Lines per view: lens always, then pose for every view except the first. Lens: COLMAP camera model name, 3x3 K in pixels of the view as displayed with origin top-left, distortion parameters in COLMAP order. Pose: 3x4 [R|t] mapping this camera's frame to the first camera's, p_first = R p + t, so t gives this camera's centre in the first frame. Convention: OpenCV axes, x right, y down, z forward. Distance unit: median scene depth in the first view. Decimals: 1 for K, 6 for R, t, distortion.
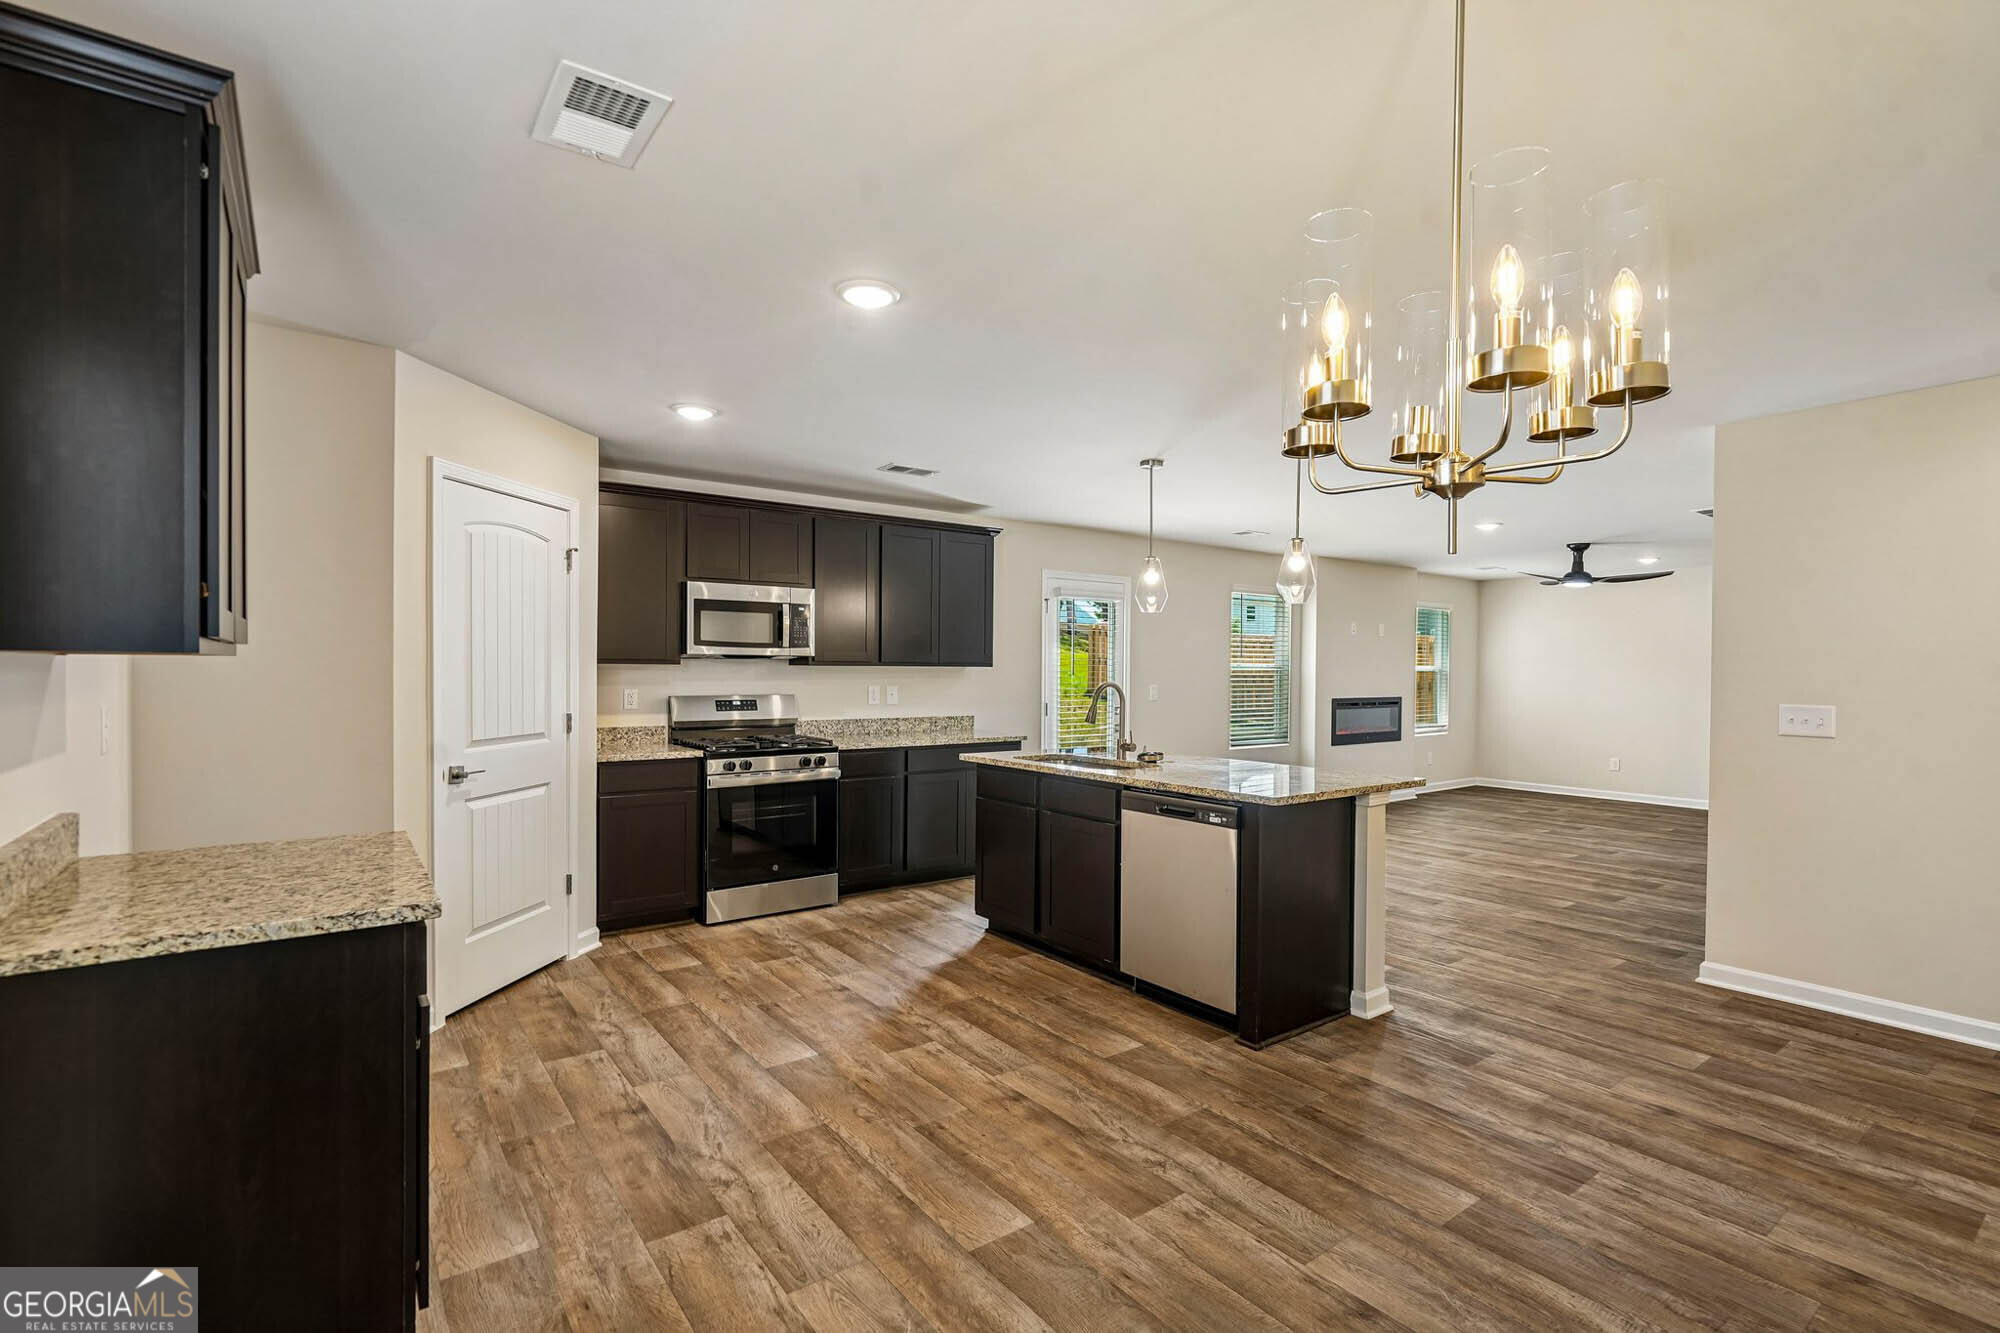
lens RADIAL K [[916.4, 0, 995.2], [0, 916.4, 675.8], [0, 0, 1]] dist [-0.001150, 0.000716]
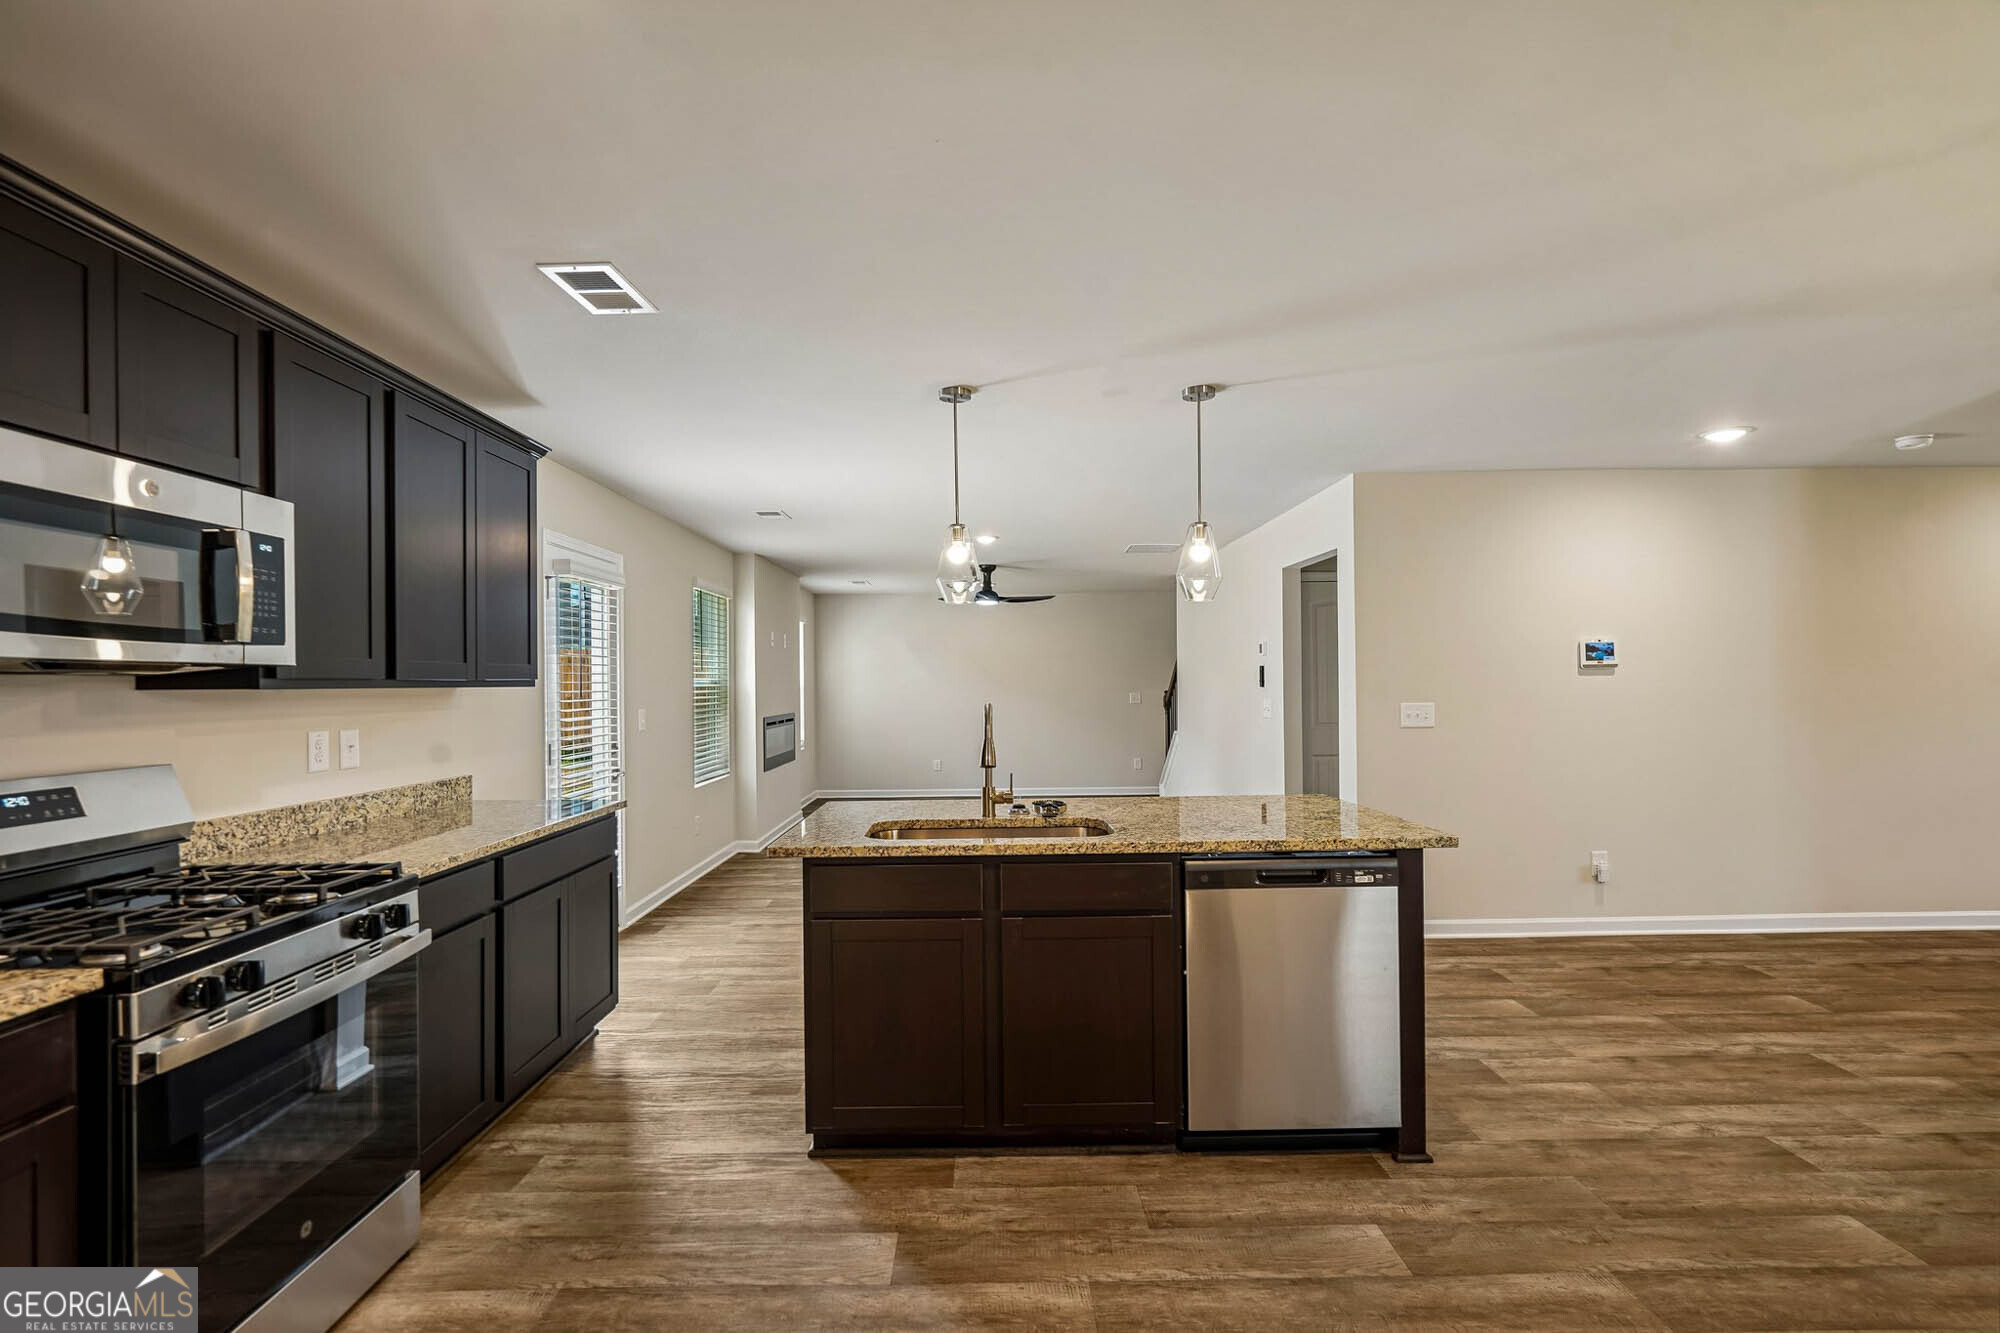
lens RADIAL K [[916.4, 0, 995.2], [0, 916.4, 675.8], [0, 0, 1]] dist [-0.001150, 0.000716]
pose [[0.588206, -0.008118, 0.808670, -0.442139], [0.022146, 0.999736, -0.006073, -0.009758], [-0.808408, 0.021481, 0.588231, 0.644589]]
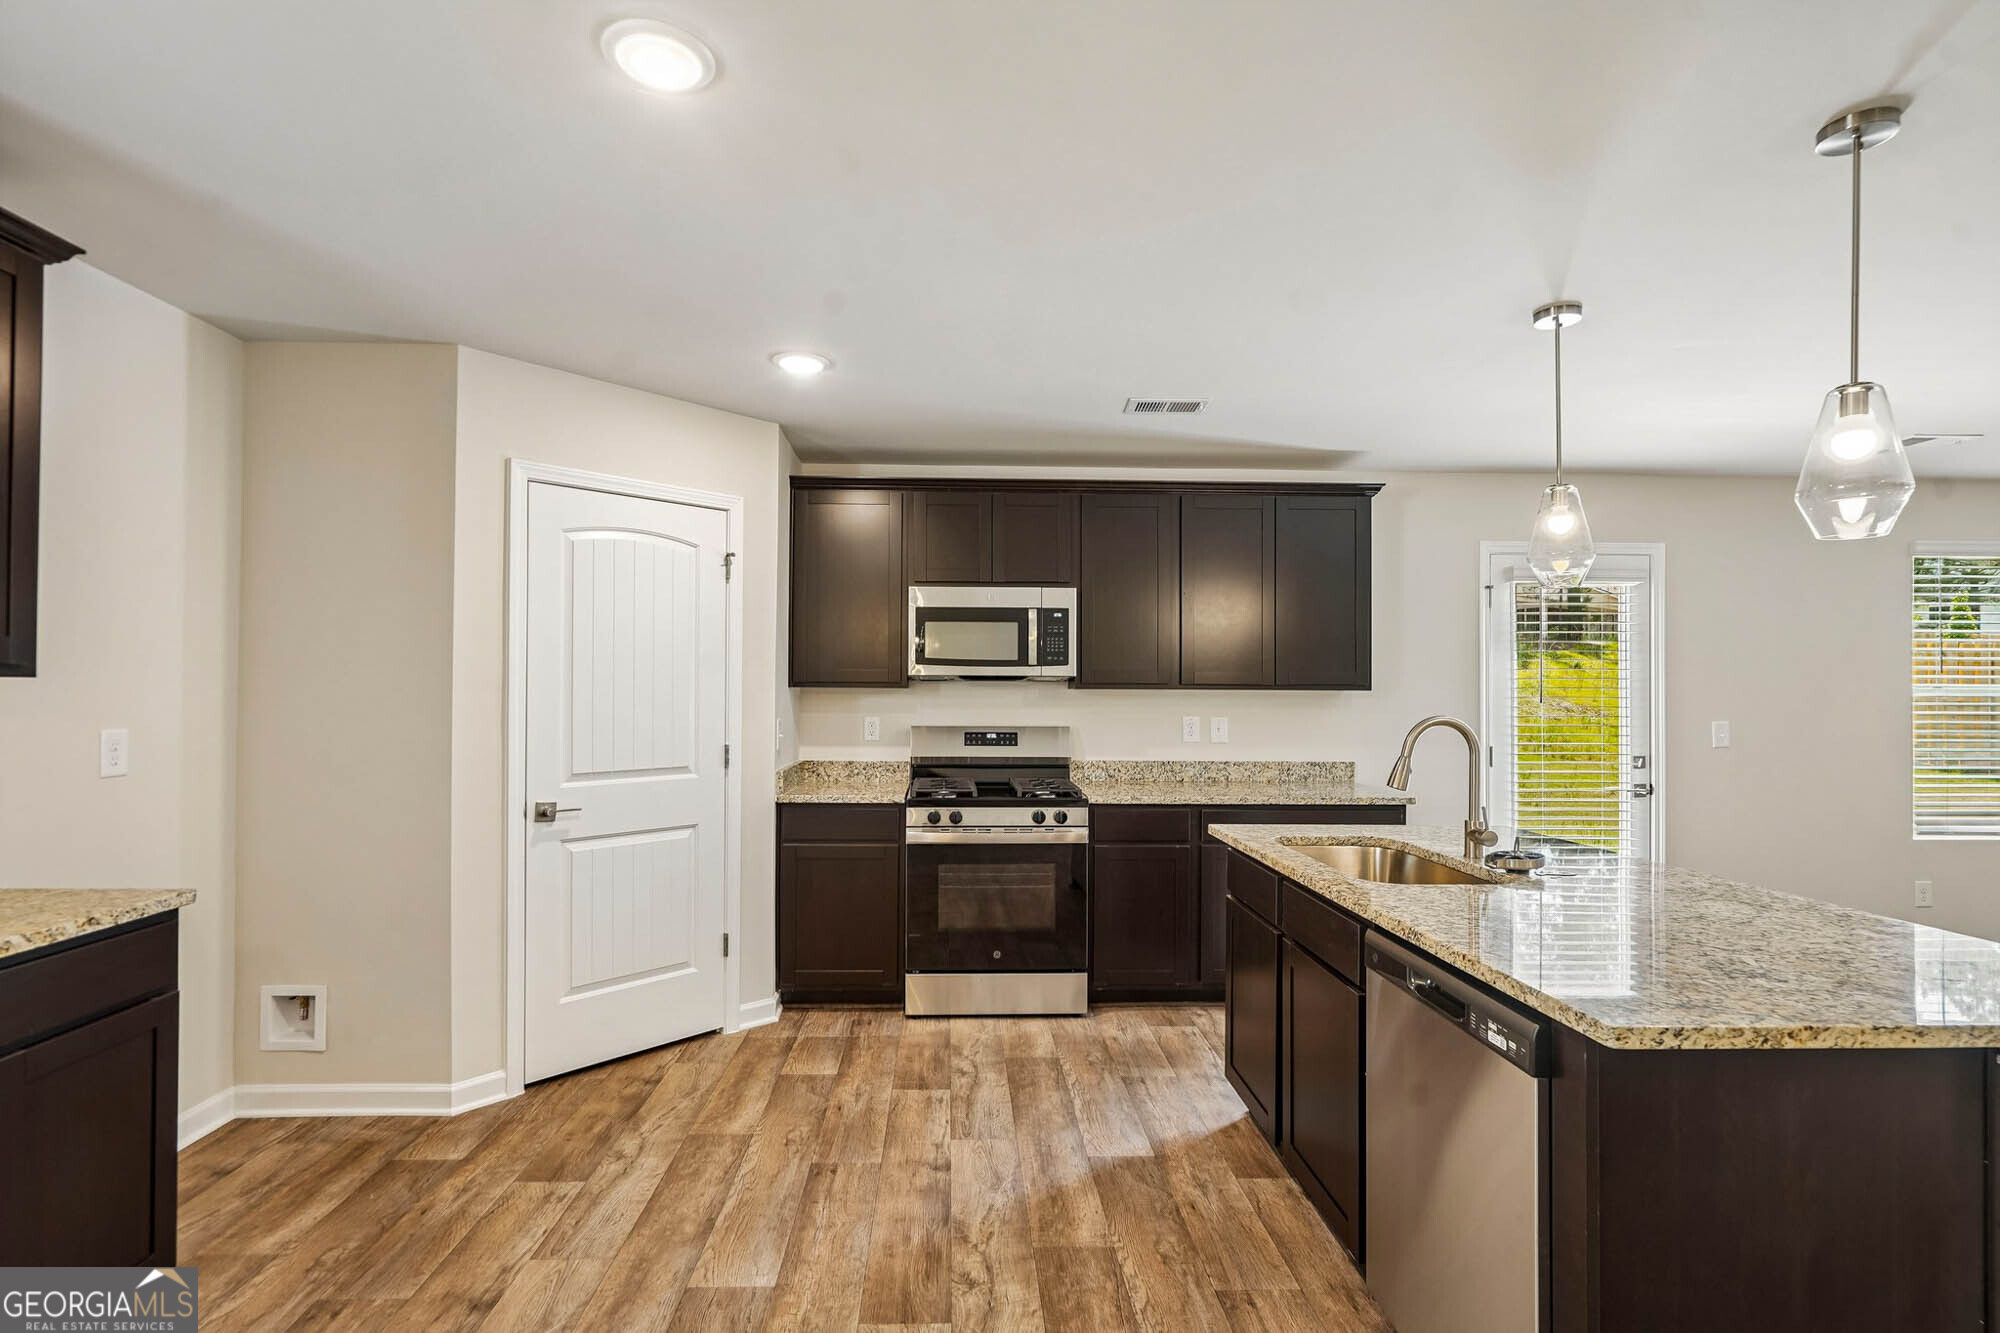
lens RADIAL K [[957.5, 0, 981.0], [0, 957.5, 678.0], [0, 0, 1]] dist [-0.001690, 0.000505]
pose [[0.821255, -0.010590, -0.570464, 0.242015], [-0.004035, 0.999695, -0.024367, -0.001002], [0.570548, 0.022314, 0.820961, 0.393827]]
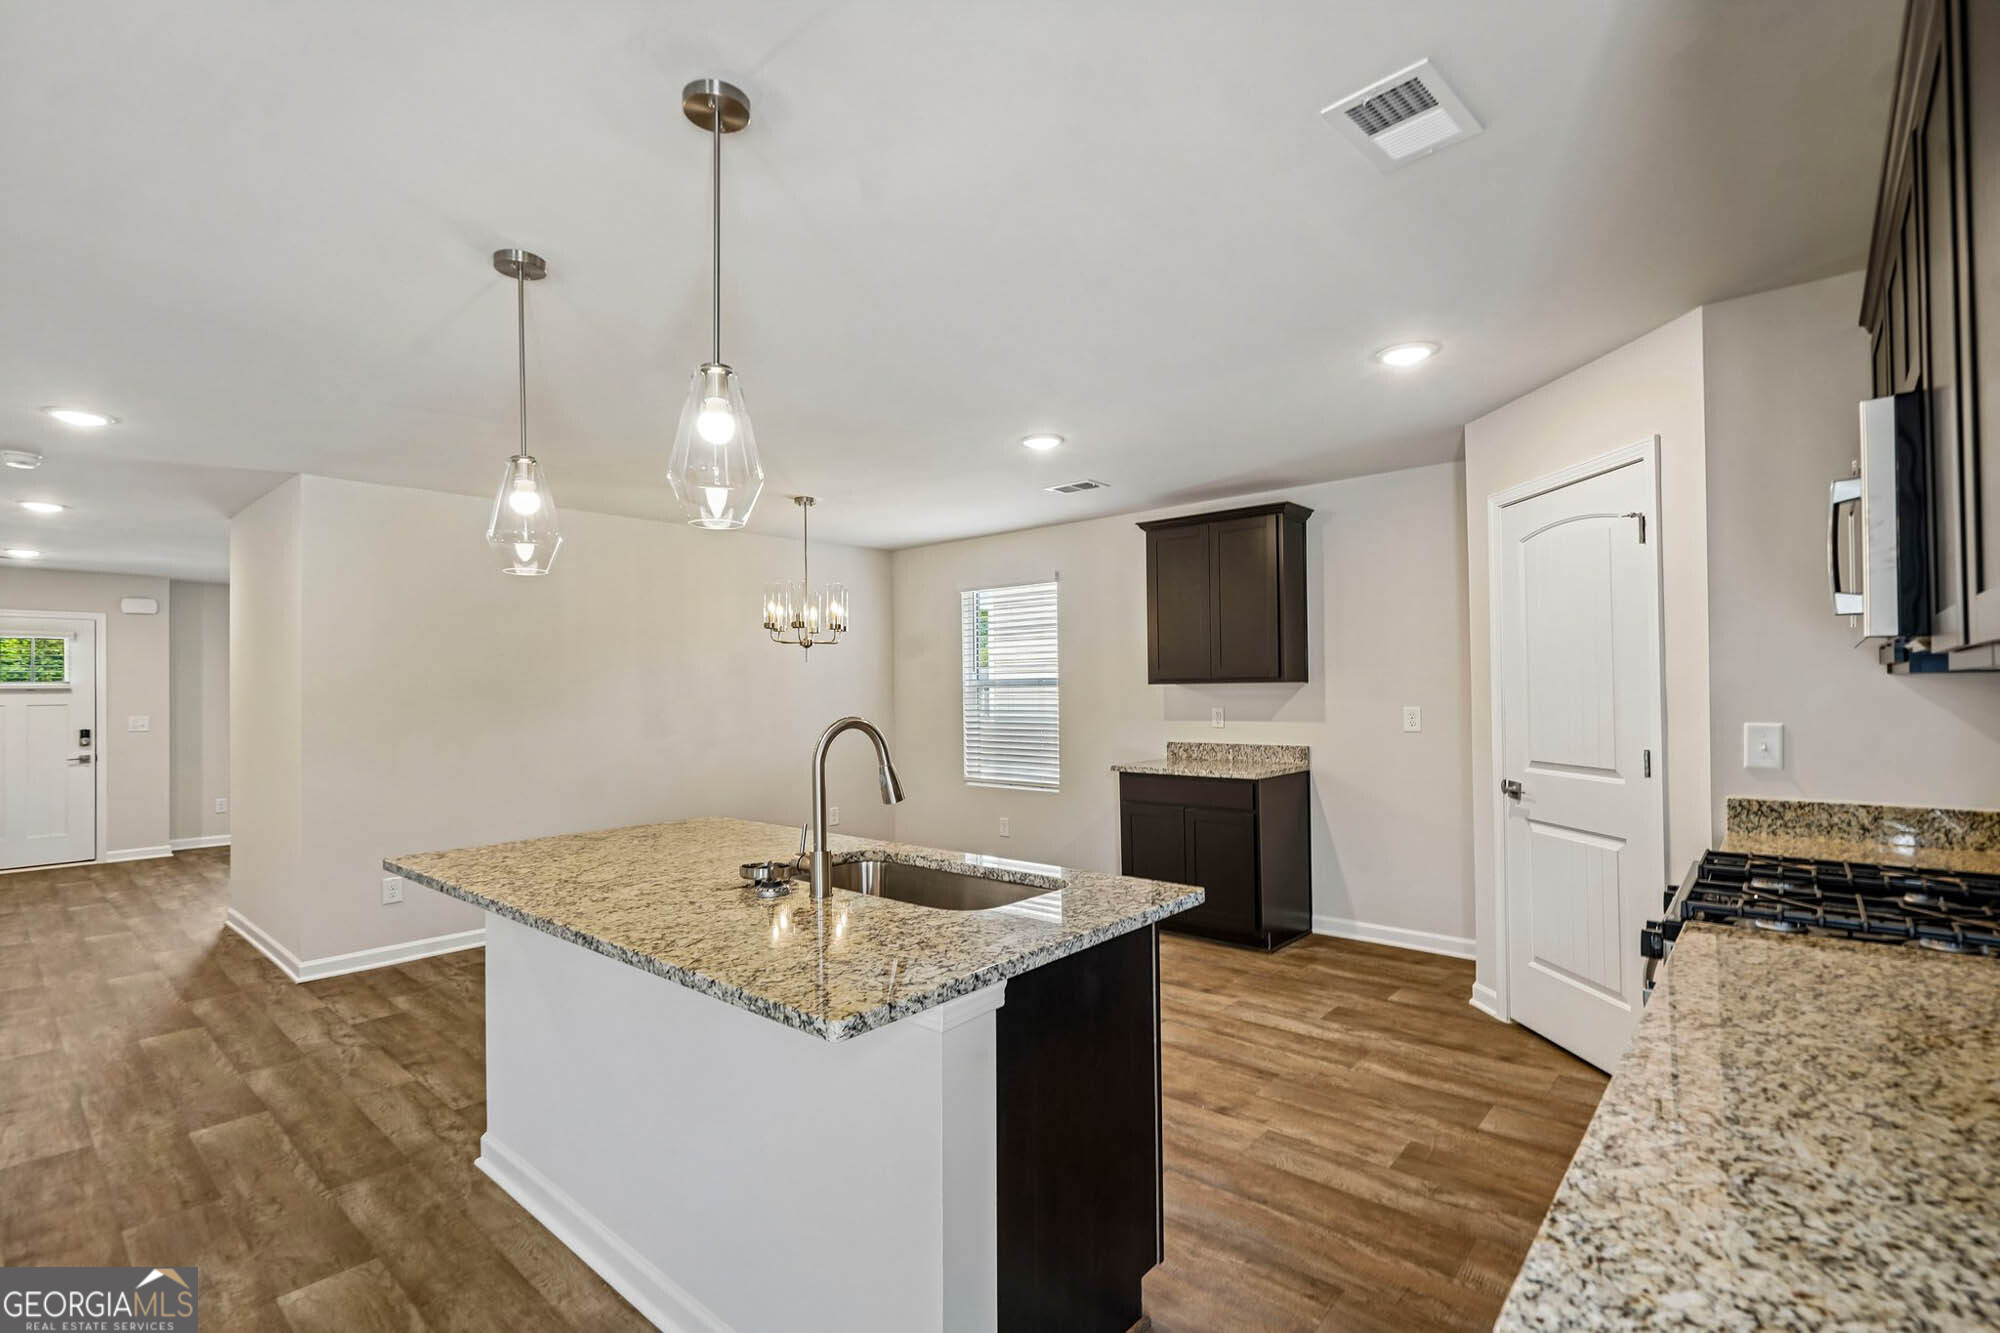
lens RADIAL K [[916.4, 0, 995.2], [0, 916.4, 675.8], [0, 0, 1]] dist [-0.001150, 0.000716]
pose [[-0.978495, 0.001108, -0.206270, 0.159283], [0.003140, 0.999950, -0.009523, -0.009616], [0.206249, -0.009966, -0.978449, 1.563771]]
